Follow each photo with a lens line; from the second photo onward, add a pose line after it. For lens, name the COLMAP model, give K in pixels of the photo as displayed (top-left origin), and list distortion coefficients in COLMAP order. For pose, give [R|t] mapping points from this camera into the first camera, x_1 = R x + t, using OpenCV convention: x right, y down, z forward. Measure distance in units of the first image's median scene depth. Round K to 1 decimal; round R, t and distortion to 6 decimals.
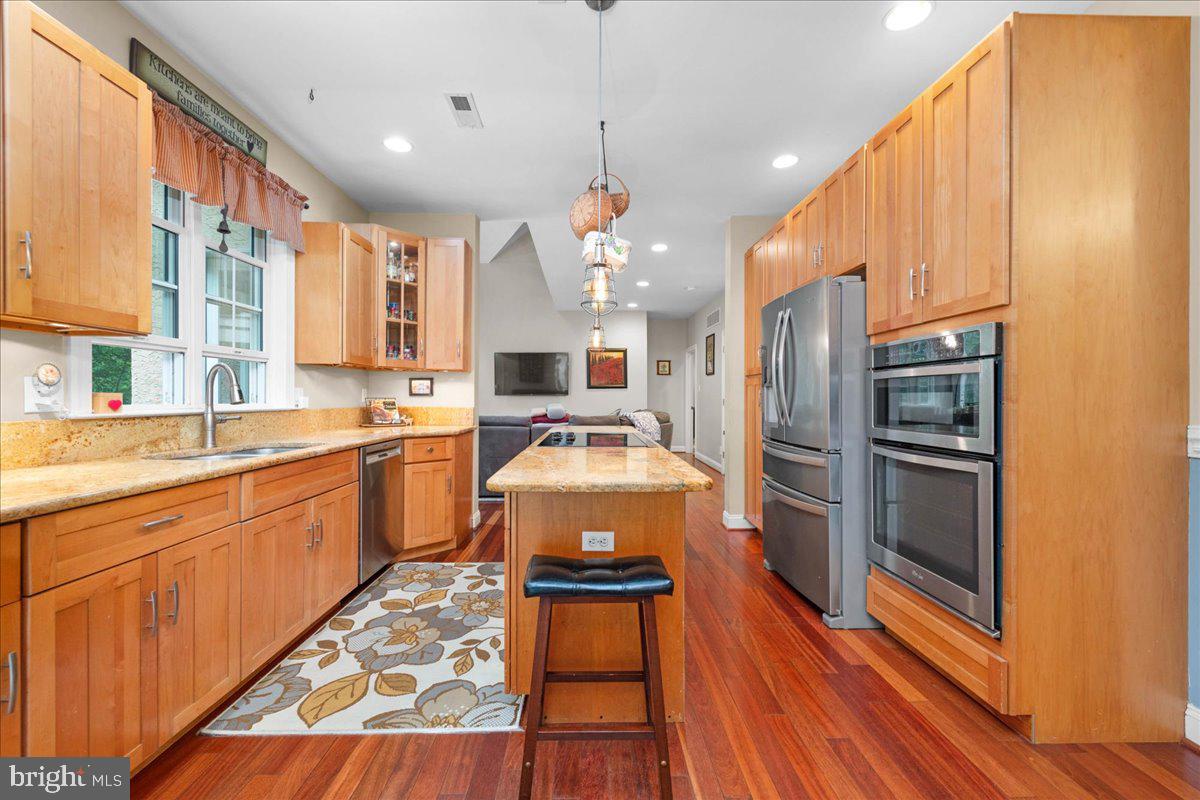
lens RADIAL K [[486.5, 0, 595.4], [0, 486.5, 400.3], [0, 0, 1]] dist [0.005701, -0.002058]
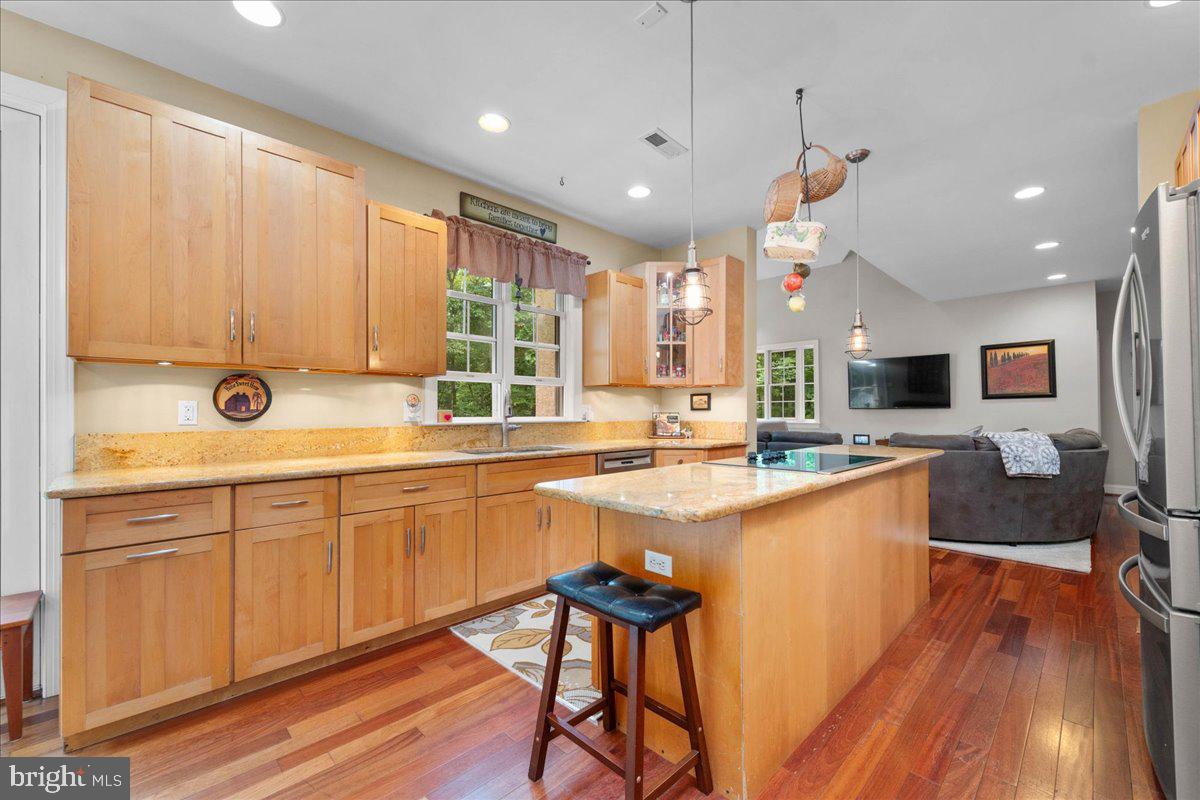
lens RADIAL K [[486.5, 0, 592.1], [0, 486.5, 407.3], [0, 0, 1]] dist [0.005701, -0.002058]
pose [[0.688844, -0.010315, -0.724836, 0.454333], [-0.000061, 0.999898, -0.014288, -0.001724], [0.724909, 0.009887, 0.688773, 0.180588]]
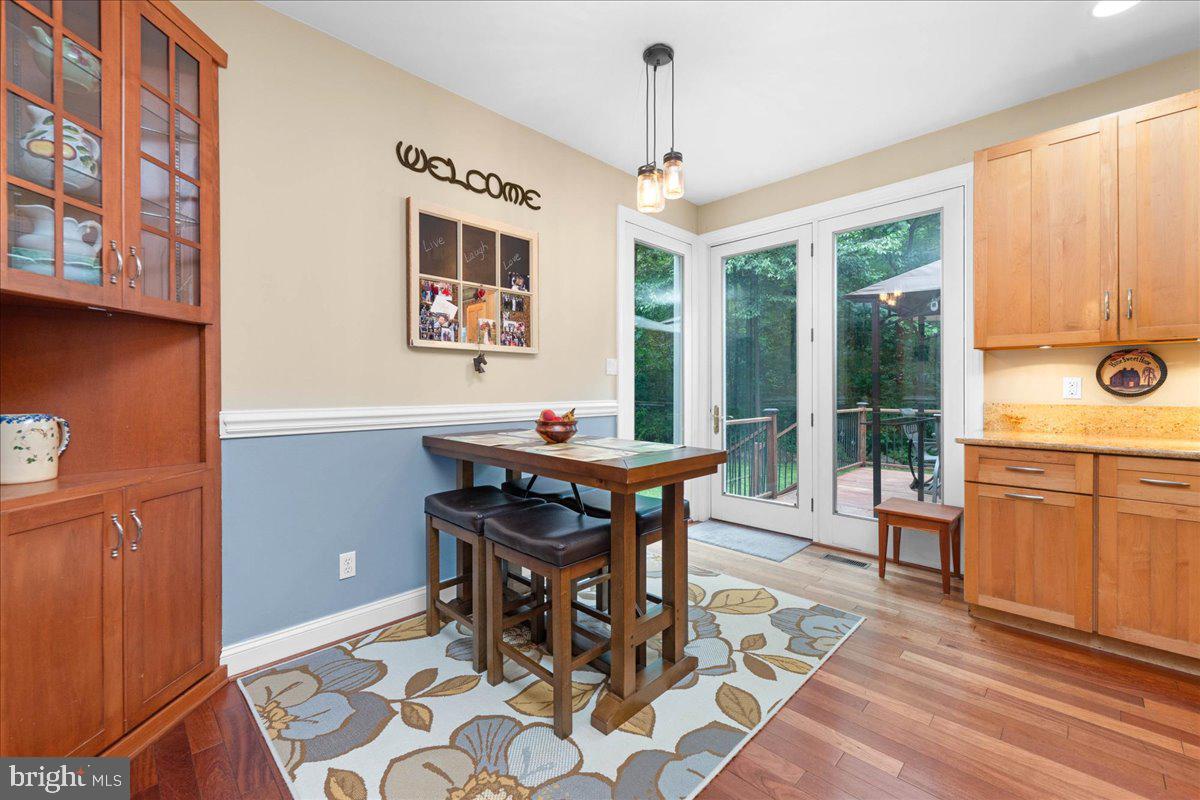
lens RADIAL K [[486.5, 0, 601.3], [0, 486.5, 393.9], [0, 0, 1]] dist [0.005701, -0.002058]
pose [[-0.711091, 0.003840, -0.703090, 0.743846], [-0.006446, 0.999907, 0.011980, 0.002491], [0.703071, 0.013051, -0.711000, 0.315655]]
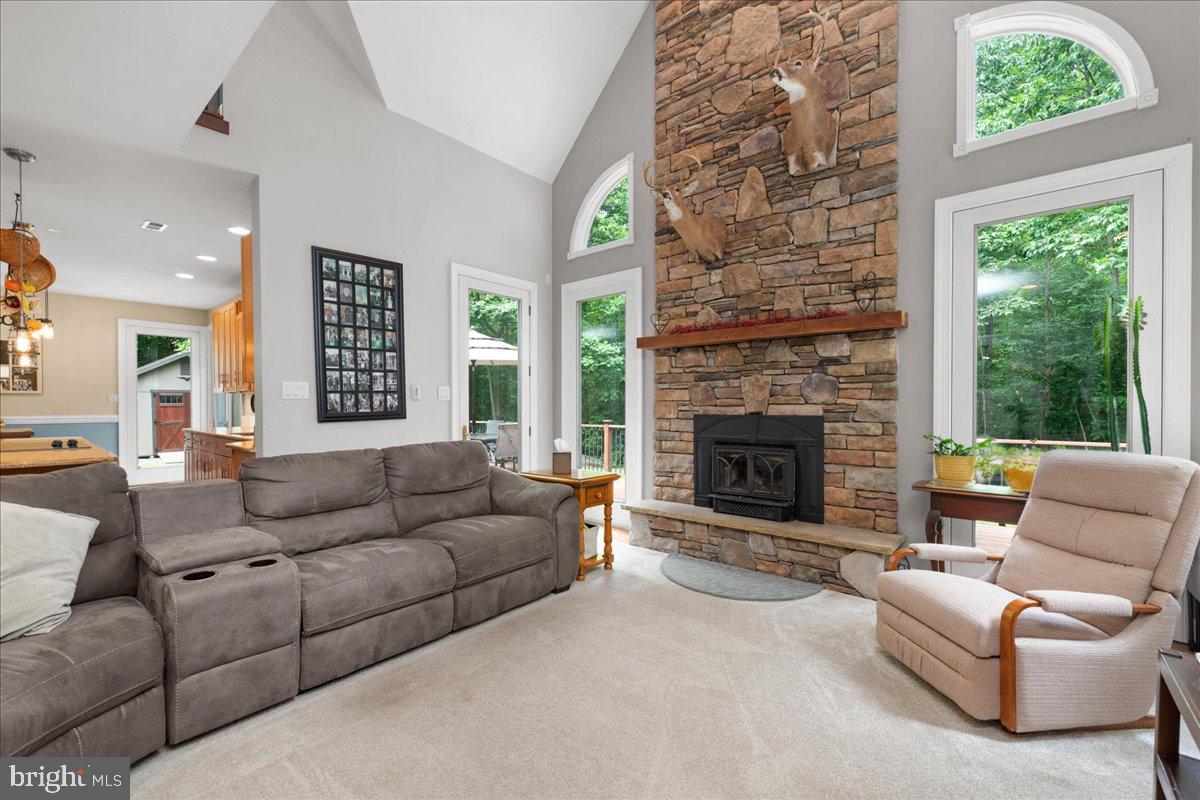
lens RADIAL K [[486.5, 0, 585.3], [0, 486.5, 411.3], [0, 0, 1]] dist [0.005701, -0.002058]
pose [[-0.665232, 0.004086, -0.746625, -0.020091], [-0.006818, 0.999910, 0.011547, -0.040126], [0.746605, 0.012772, -0.665145, 3.510020]]
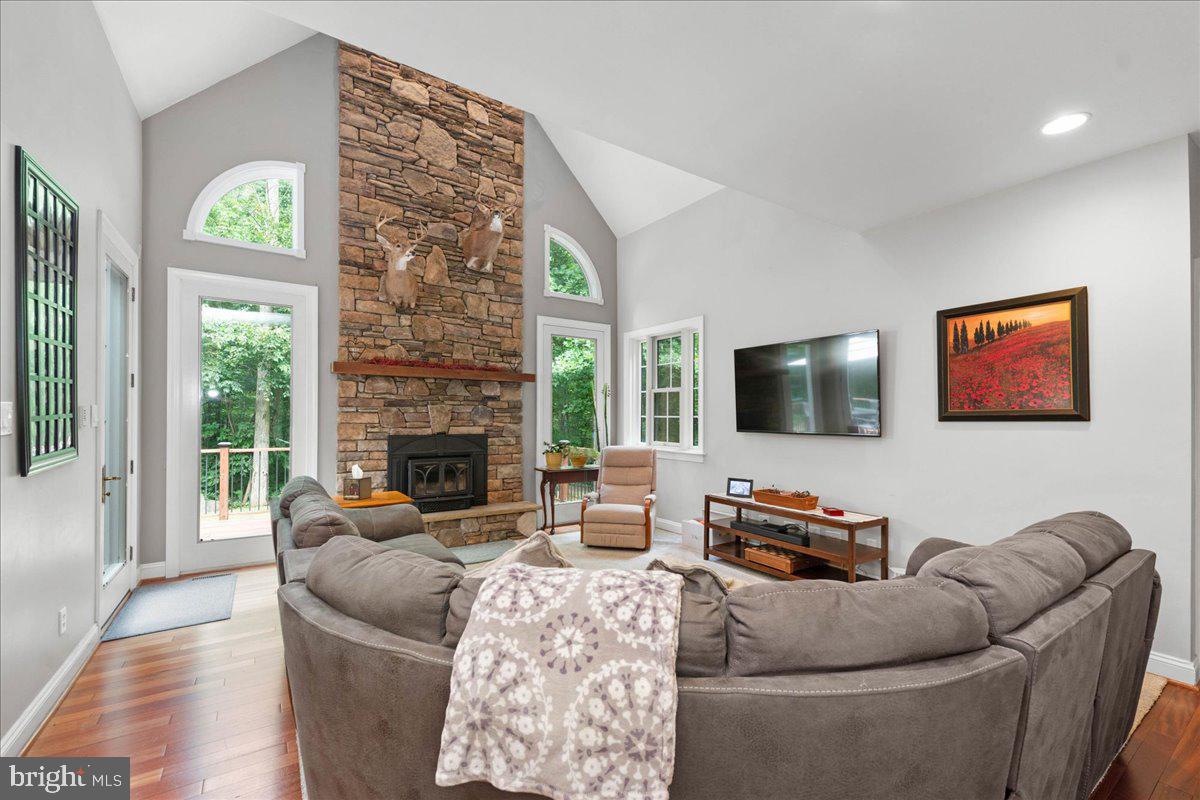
lens RADIAL K [[503.9, 0, 606.0], [0, 503.9, 409.1], [0, 0, 1]] dist [0.013702, 0.000145]
pose [[0.548664, -0.010379, -0.835979, 0.645557], [-0.009229, 0.999787, -0.018470, -0.089860], [0.835992, 0.017849, 0.548451, 2.255269]]
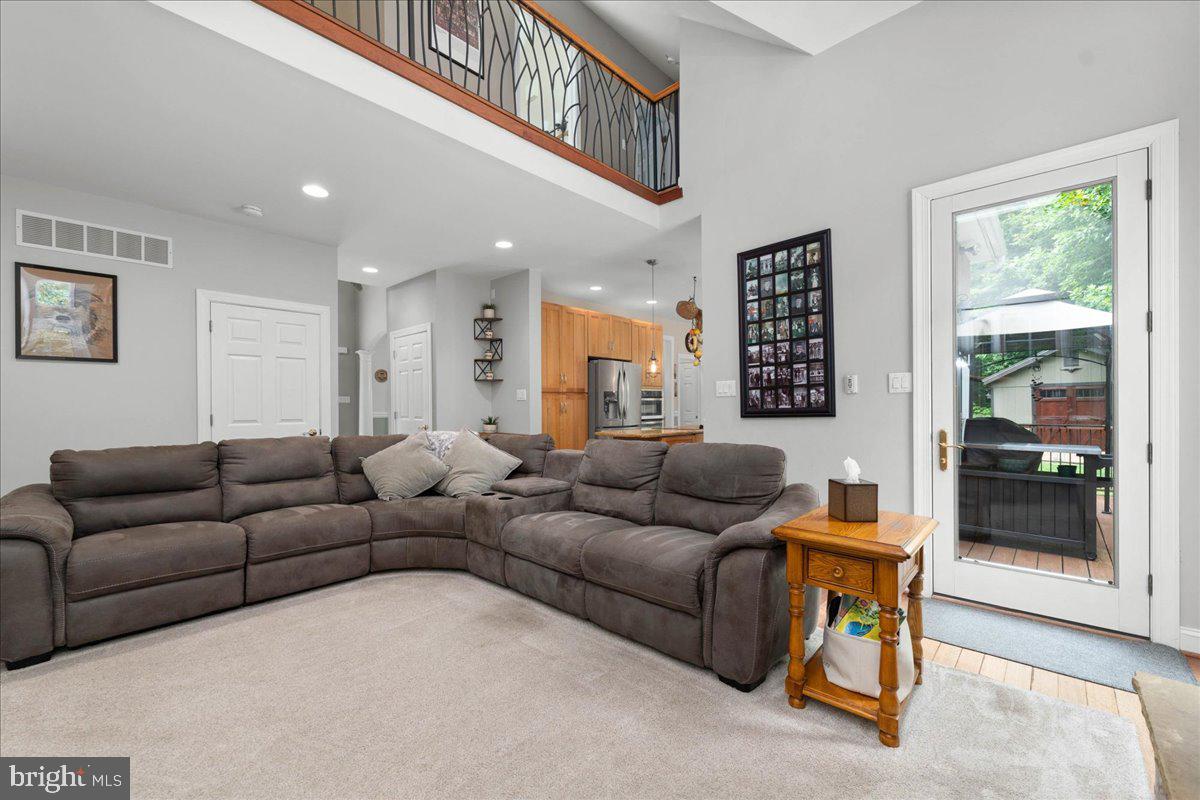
lens RADIAL K [[486.5, 0, 590.9], [0, 486.5, 401.6], [0, 0, 1]] dist [0.005701, -0.002058]
pose [[-0.720960, 0.005267, 0.692957, -1.342068], [0.008144, 0.999966, 0.000873, -0.041053], [-0.692929, 0.006273, -0.720979, 3.382876]]
